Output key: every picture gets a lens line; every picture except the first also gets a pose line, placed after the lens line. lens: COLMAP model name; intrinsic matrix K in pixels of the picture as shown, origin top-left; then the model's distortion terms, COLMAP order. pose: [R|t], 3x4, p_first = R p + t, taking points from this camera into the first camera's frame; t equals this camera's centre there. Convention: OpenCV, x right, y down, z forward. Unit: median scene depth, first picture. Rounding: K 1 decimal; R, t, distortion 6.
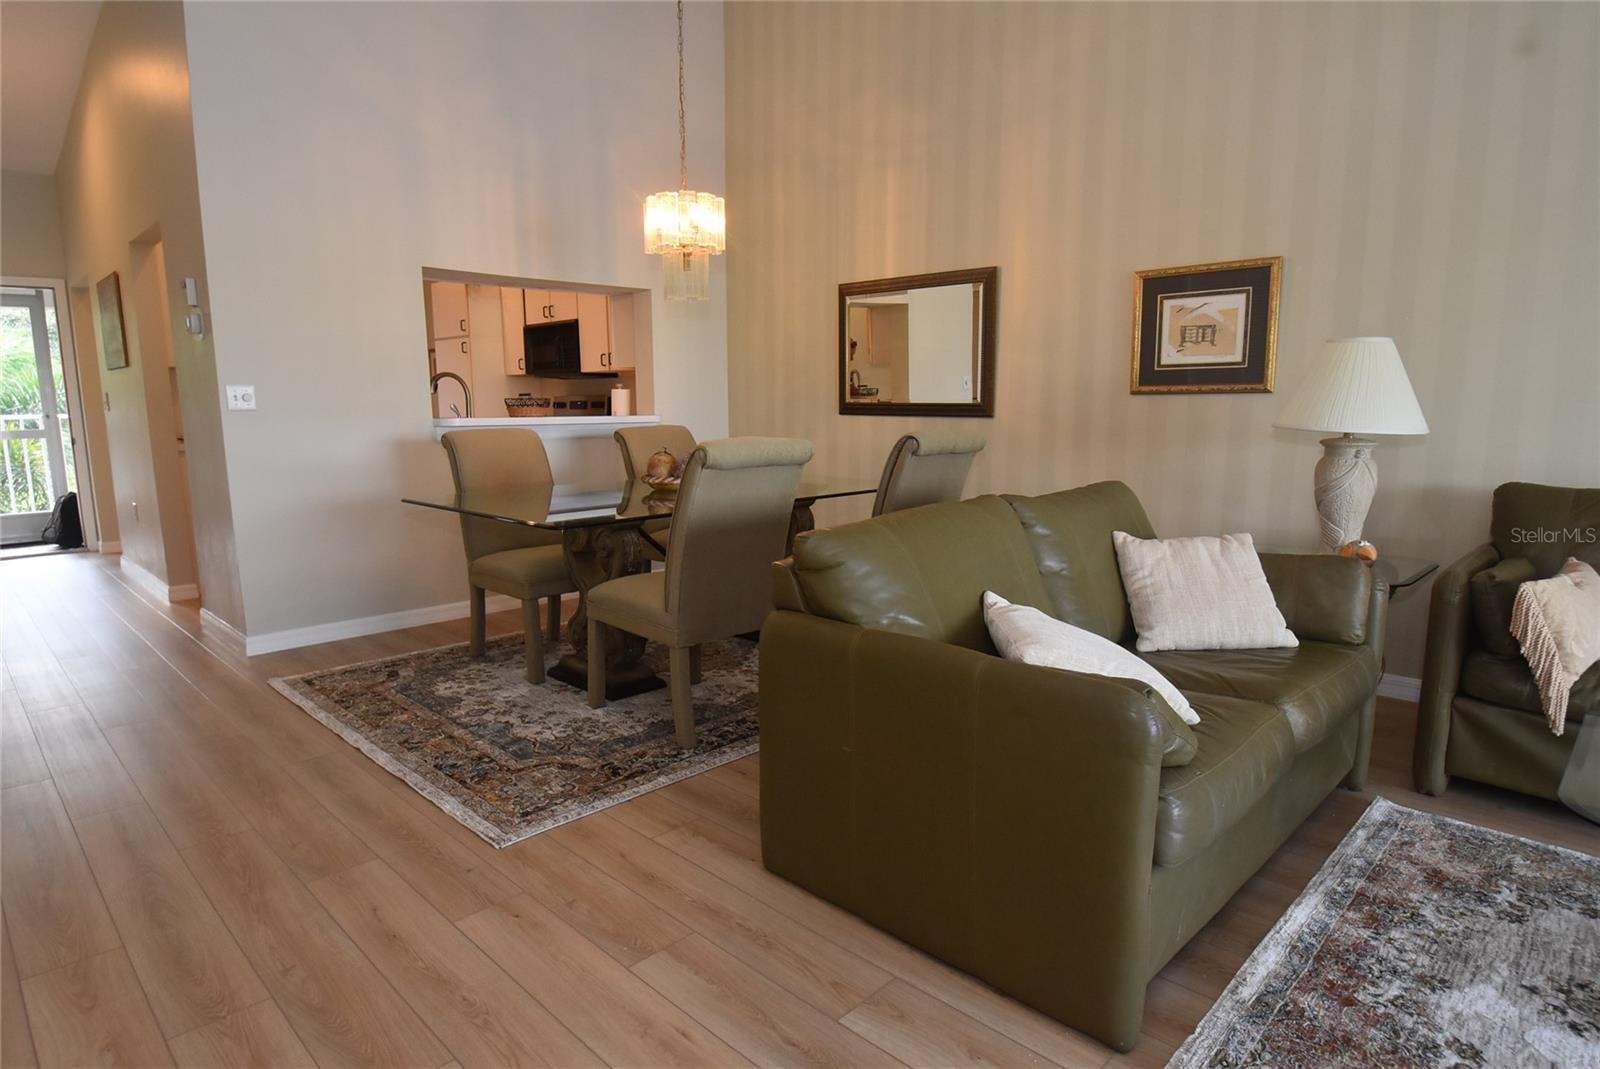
lens RADIAL K [[896.9, 0, 759.1], [0, 896.9, 541.7], [0, 0, 1]] dist [-0.028001, -0.001273]
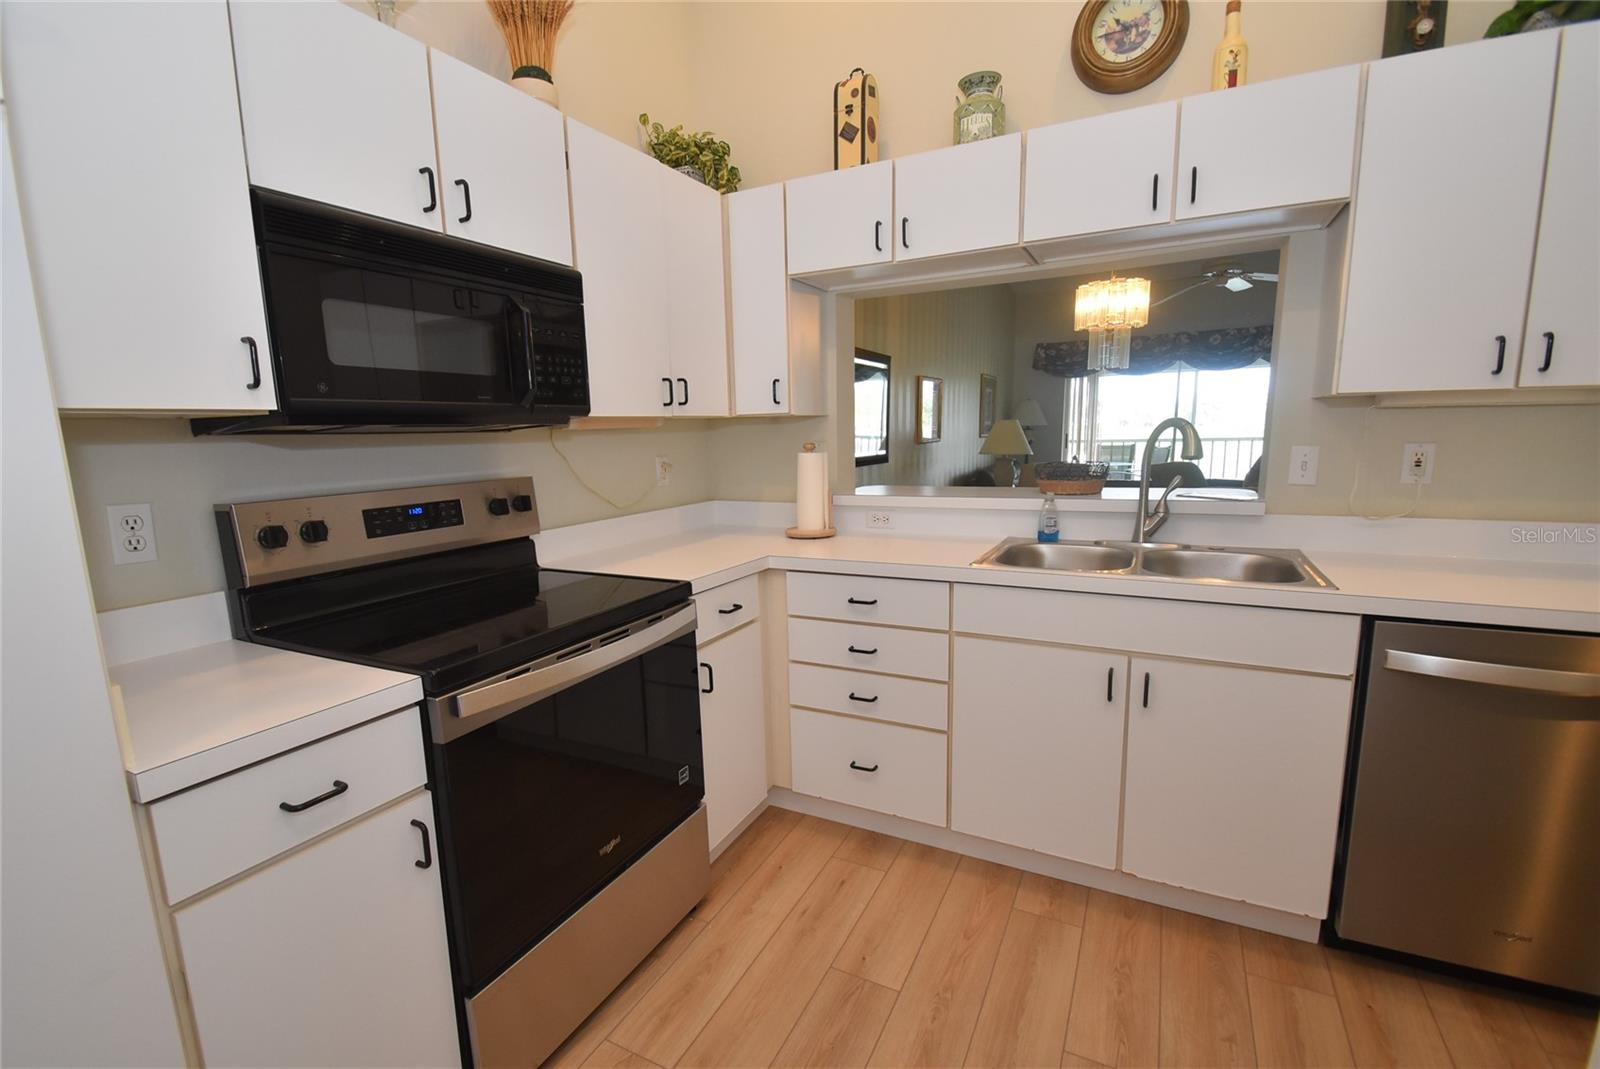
lens RADIAL K [[706.0, 0, 790.8], [0, 706.0, 551.6], [0, 0, 1]] dist [0.019235, -0.019737]
pose [[-0.313955, -0.152315, 0.937141, -1.036935], [0.172484, 0.961473, 0.214054, -0.359144], [-0.933639, 0.228845, -0.275587, 2.009266]]
